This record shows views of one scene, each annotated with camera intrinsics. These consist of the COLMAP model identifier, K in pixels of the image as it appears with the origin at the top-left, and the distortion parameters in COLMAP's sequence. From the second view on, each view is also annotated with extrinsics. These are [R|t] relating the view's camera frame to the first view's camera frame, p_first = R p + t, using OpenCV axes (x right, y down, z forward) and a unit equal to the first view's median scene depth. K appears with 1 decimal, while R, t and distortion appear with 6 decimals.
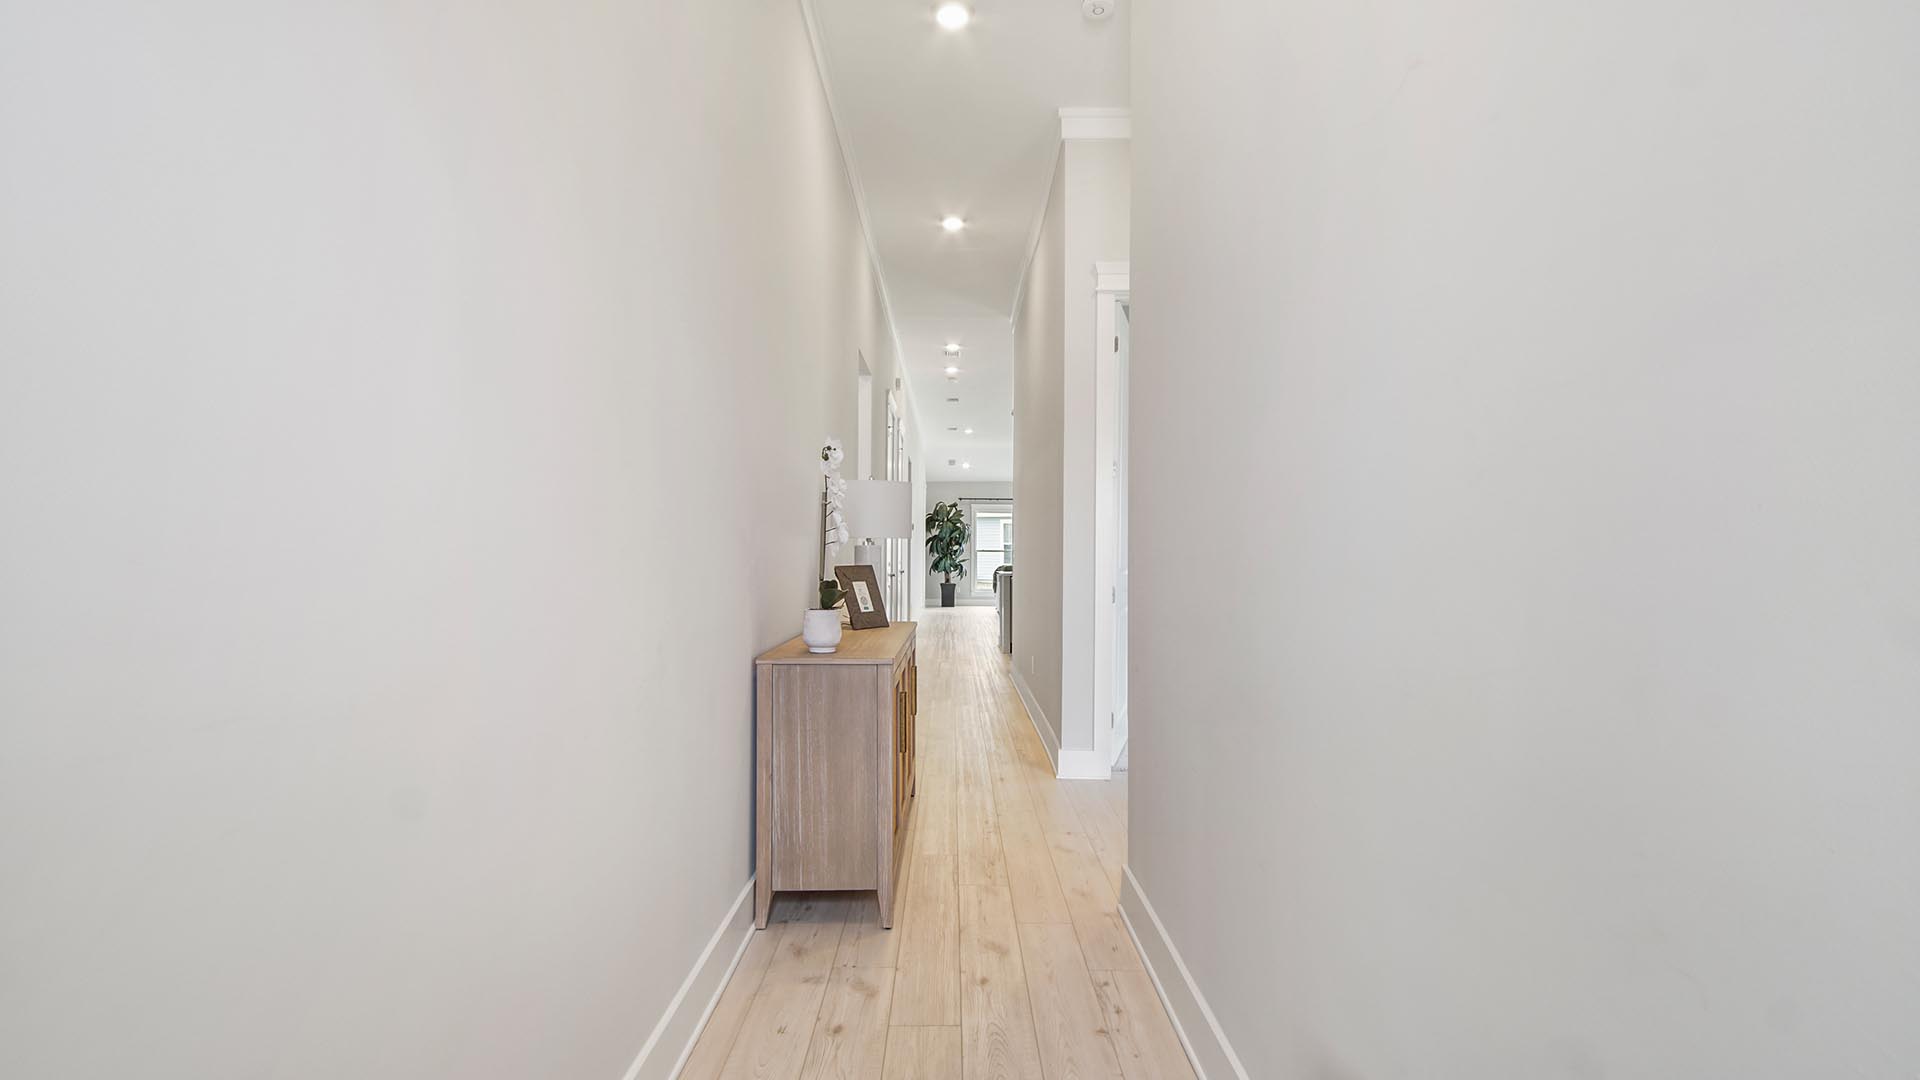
lens RADIAL K [[876.6, 0, 959.7], [0, 876.6, 515.8], [0, 0, 1]] dist [0.033204, -0.021306]
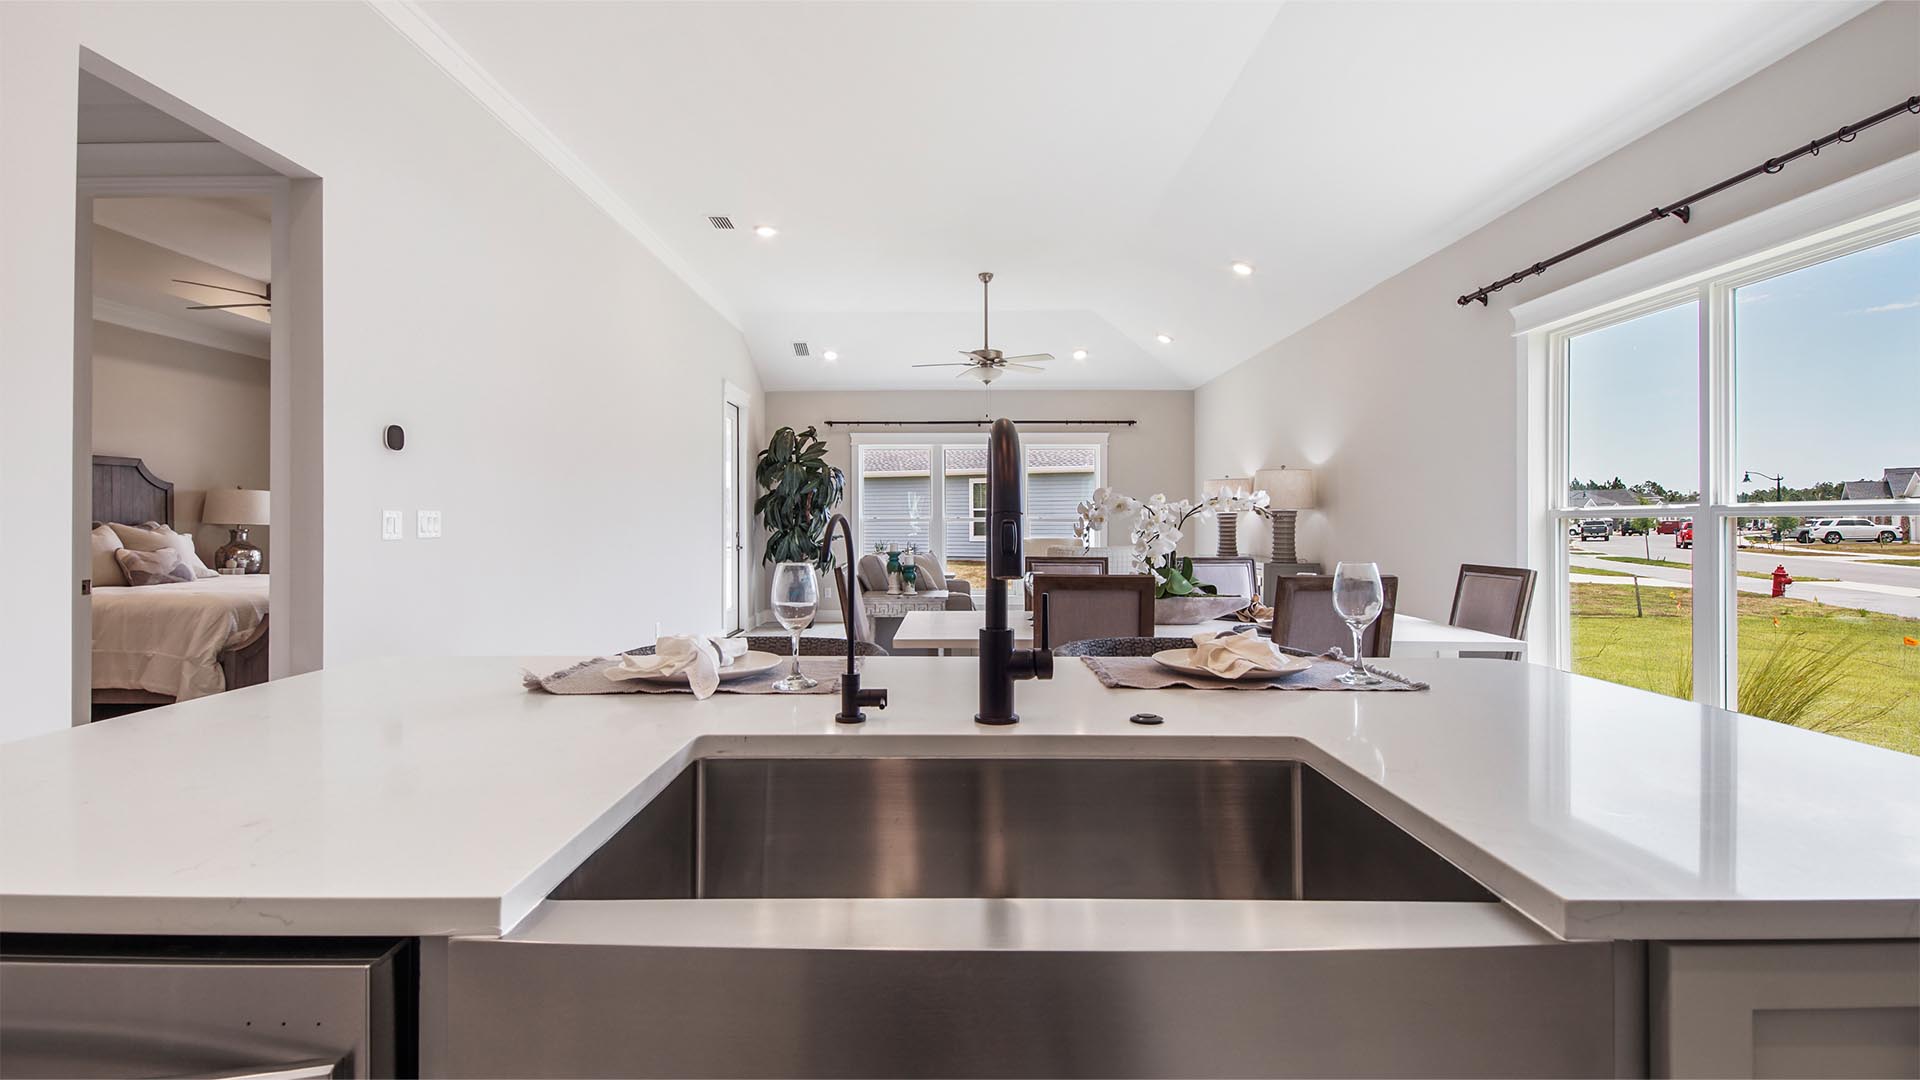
lens RADIAL K [[876.6, 0, 959.7], [0, 876.6, 515.8], [0, 0, 1]] dist [0.033204, -0.021306]
pose [[0.999931, -0.008173, -0.008426, 0.087474], [0.008457, 0.999379, 0.034199, 0.020447], [0.008141, -0.034268, 0.999380, 0.480082]]
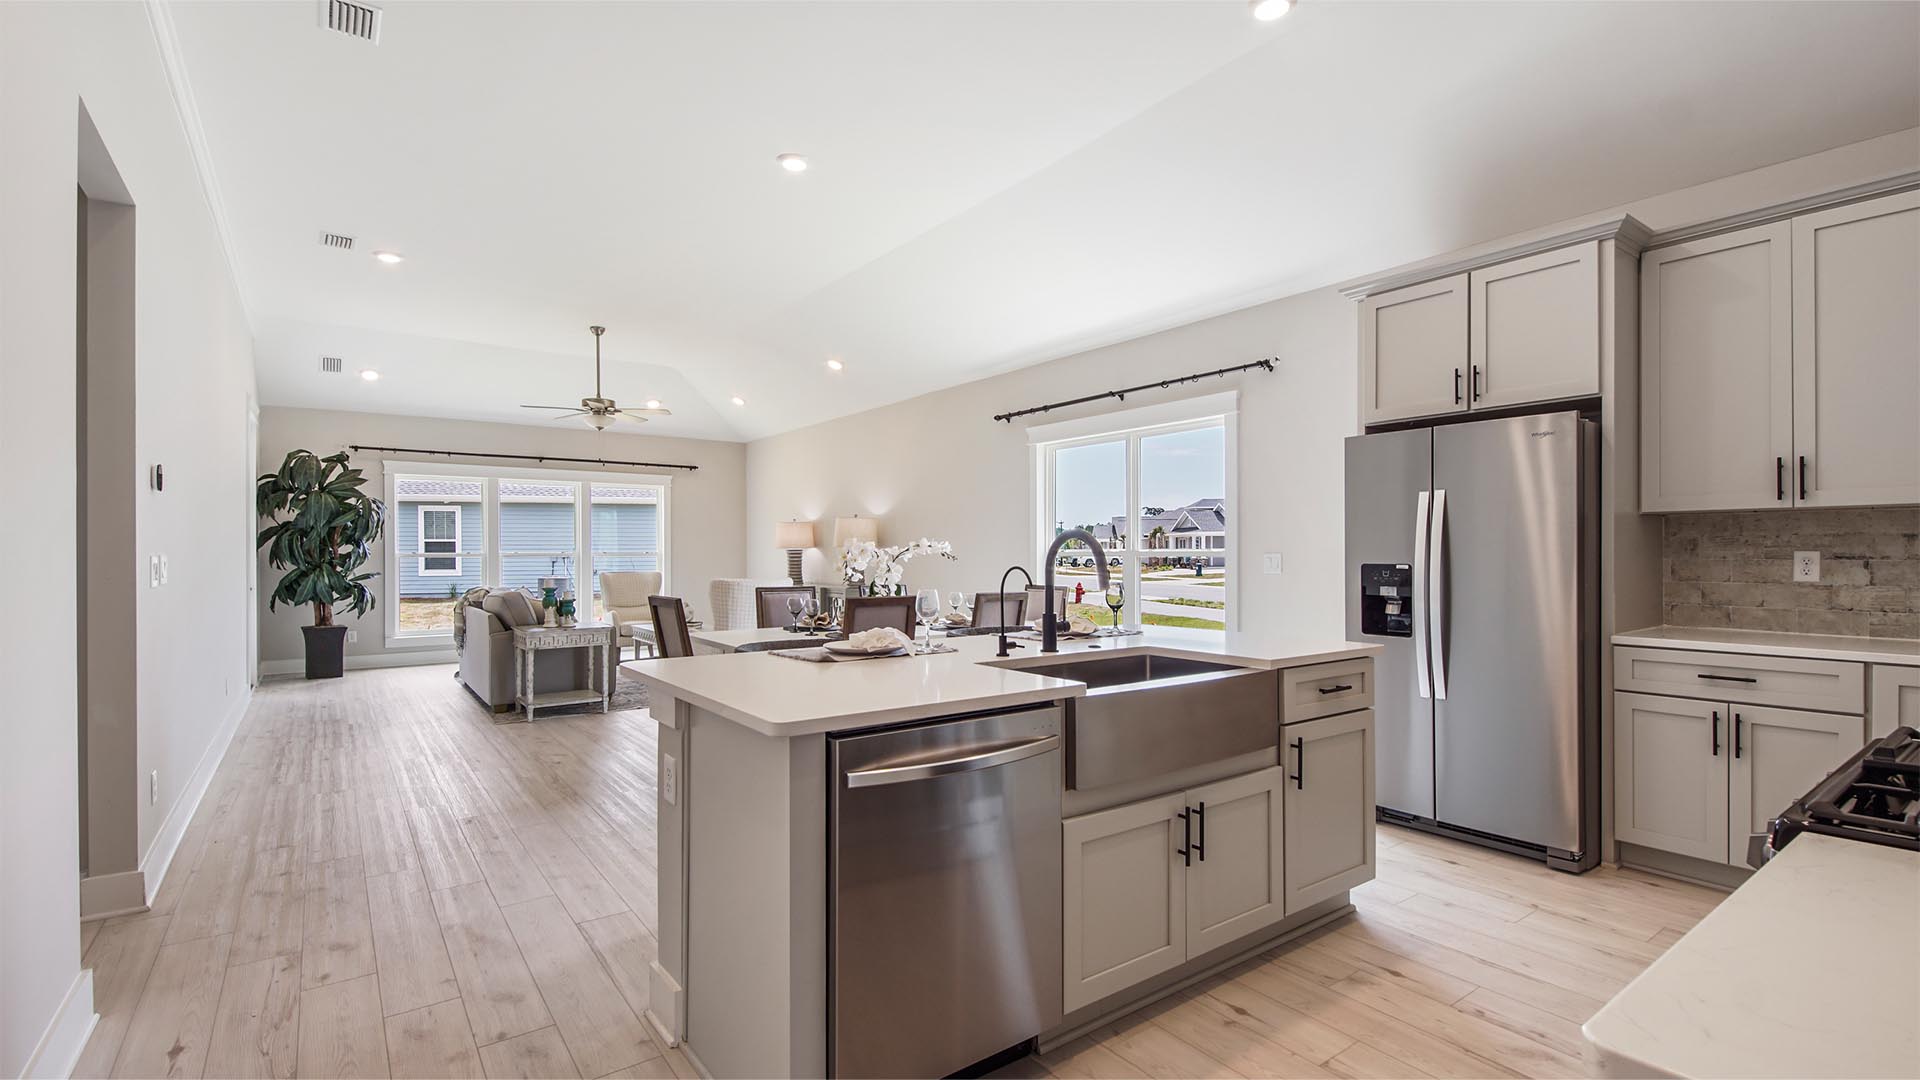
lens RADIAL K [[846.7, 0, 973.1], [0, 846.7, 549.8], [0, 0, 1]] dist [0.027425, -0.000164]
pose [[0.803353, -0.007672, 0.595453, -0.008235], [-0.016868, 0.999223, 0.035631, 0.014629], [-0.595264, -0.038669, 0.802599, 0.433545]]
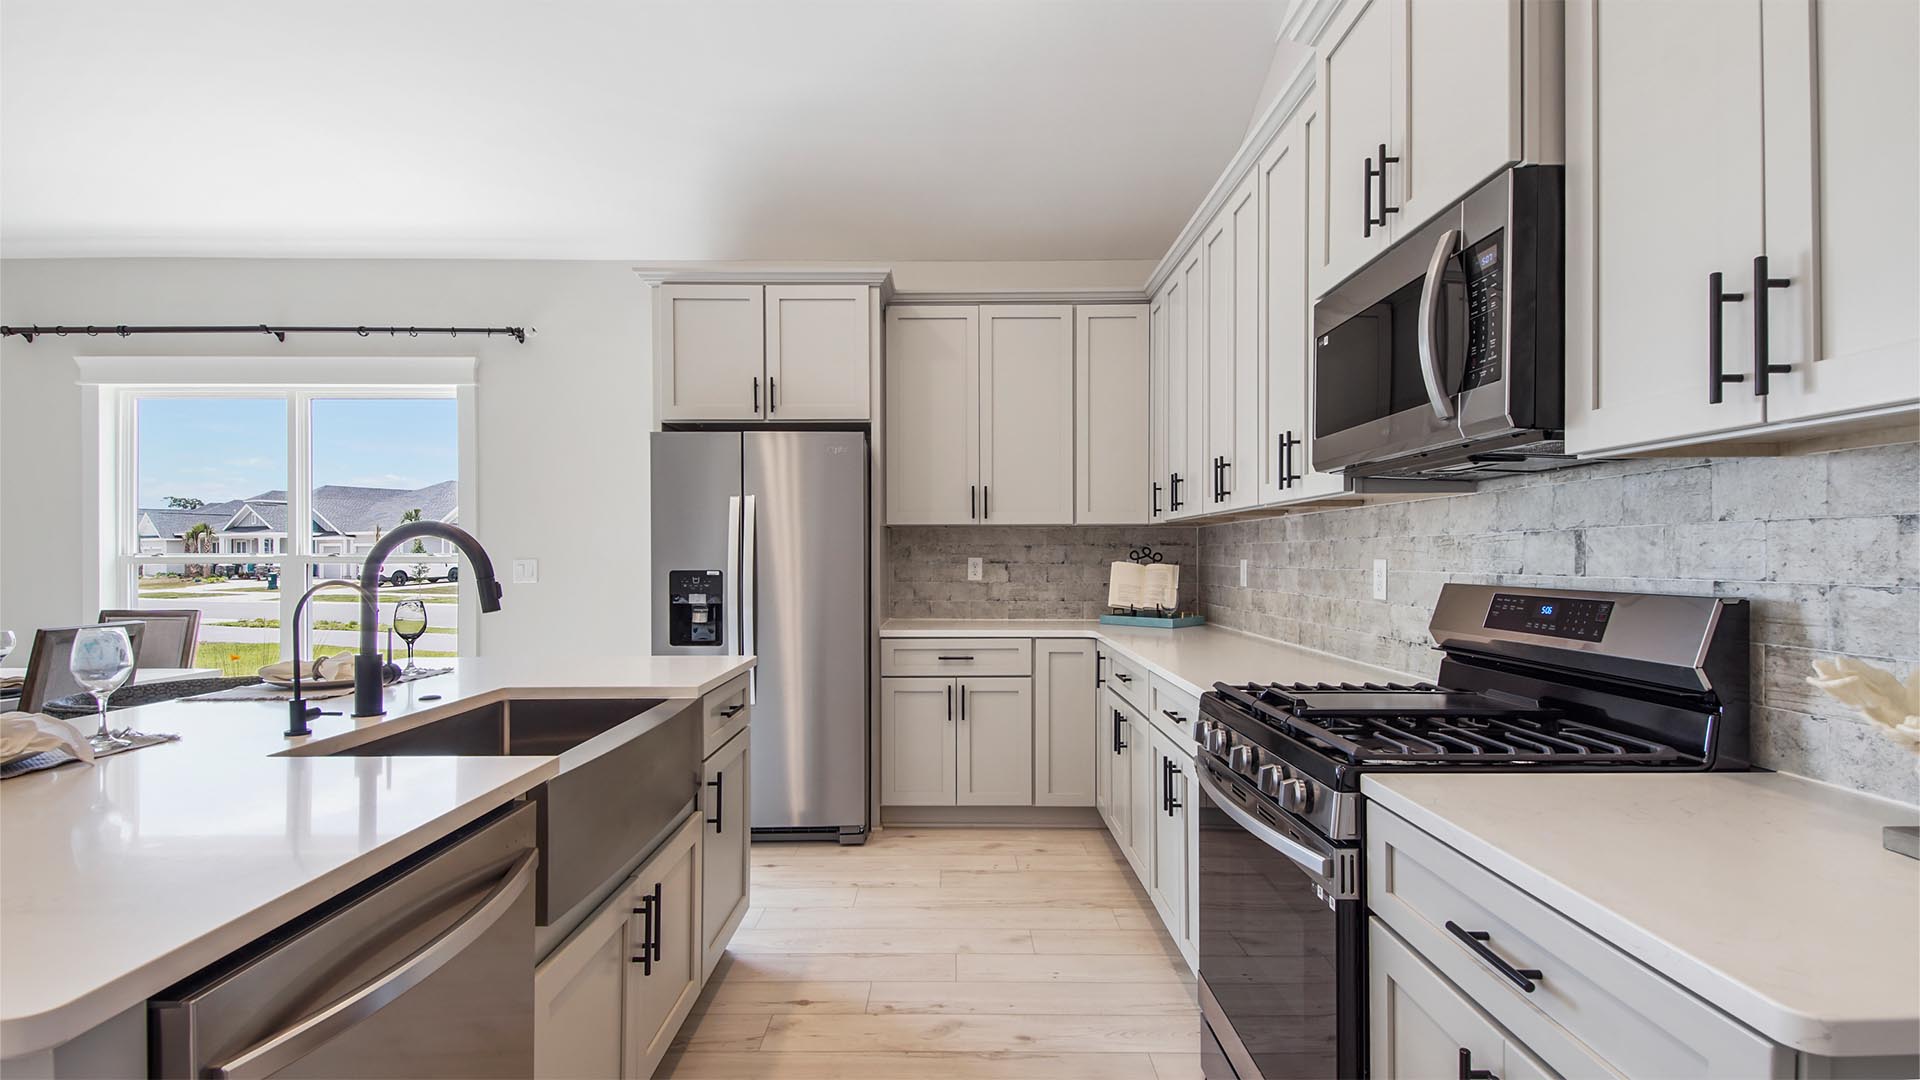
lens RADIAL K [[874.2, 0, 947.6], [0, 874.2, 556.6], [0, 0, 1]] dist [0.039138, -0.021296]
pose [[0.013199, -0.006591, 0.999891, -0.005636], [-0.042061, 0.999090, 0.007141, 0.016721], [-0.999028, -0.042151, 0.012909, 0.479378]]
